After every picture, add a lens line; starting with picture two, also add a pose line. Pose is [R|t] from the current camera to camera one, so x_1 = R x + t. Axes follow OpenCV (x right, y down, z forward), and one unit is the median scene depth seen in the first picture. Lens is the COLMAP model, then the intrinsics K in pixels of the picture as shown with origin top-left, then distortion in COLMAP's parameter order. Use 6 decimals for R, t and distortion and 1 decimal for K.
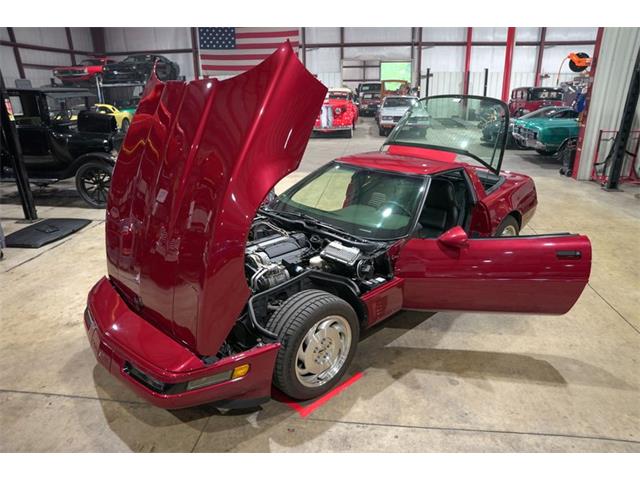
lens RADIAL K [[436.7, 0, 321.4], [0, 436.7, 243.1], [0, 0, 1]] dist [-0.141717, 0.111495]
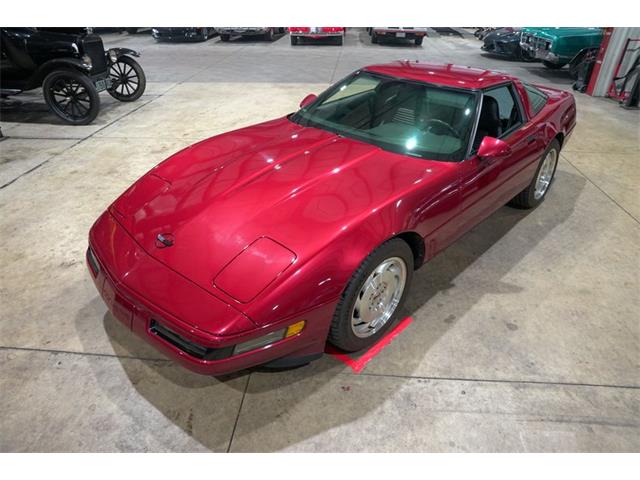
lens RADIAL K [[436.7, 0, 321.4], [0, 436.7, 243.1], [0, 0, 1]] dist [-0.141717, 0.111495]
pose [[0.998619, -0.008447, 0.051861, -0.132580], [-0.001773, 0.981014, 0.193929, -0.023692], [-0.052515, -0.193753, 0.979644, 0.149464]]
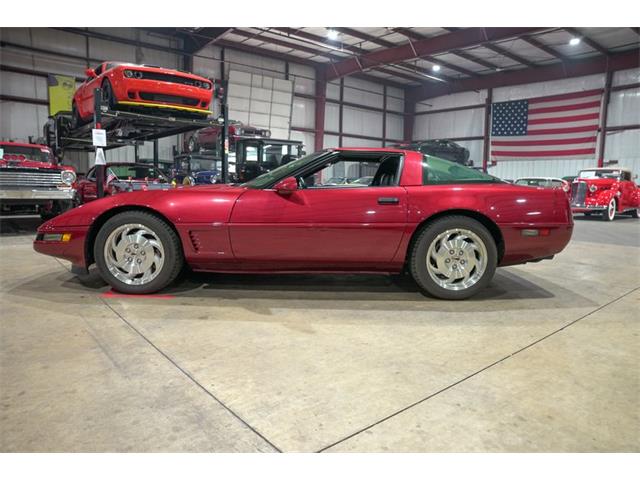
lens RADIAL K [[436.7, 0, 321.4], [0, 436.7, 243.1], [0, 0, 1]] dist [-0.141717, 0.111495]
pose [[0.731604, 0.114096, -0.672115, 1.058453], [-0.260630, 0.957813, -0.121103, 0.196211], [0.629943, 0.263773, 0.730476, 0.376296]]
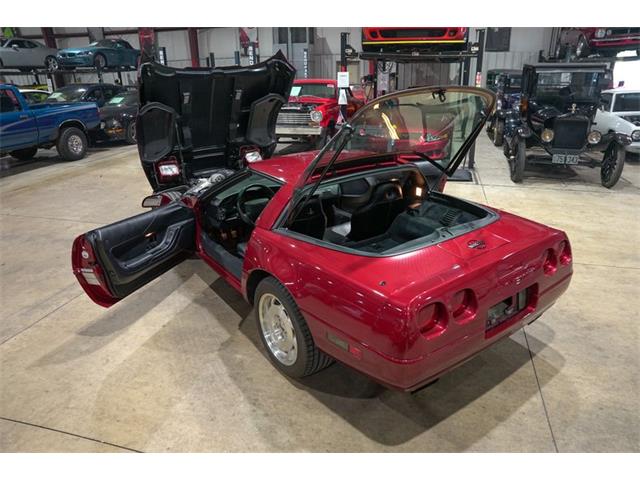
lens RADIAL K [[436.7, 0, 321.4], [0, 436.7, 243.1], [0, 0, 1]] dist [-0.141717, 0.111495]
pose [[-0.138499, 0.385088, -0.912428, 1.318537], [-0.323565, 0.853155, 0.409186, -0.521424], [0.936015, 0.351902, 0.006439, 1.391089]]
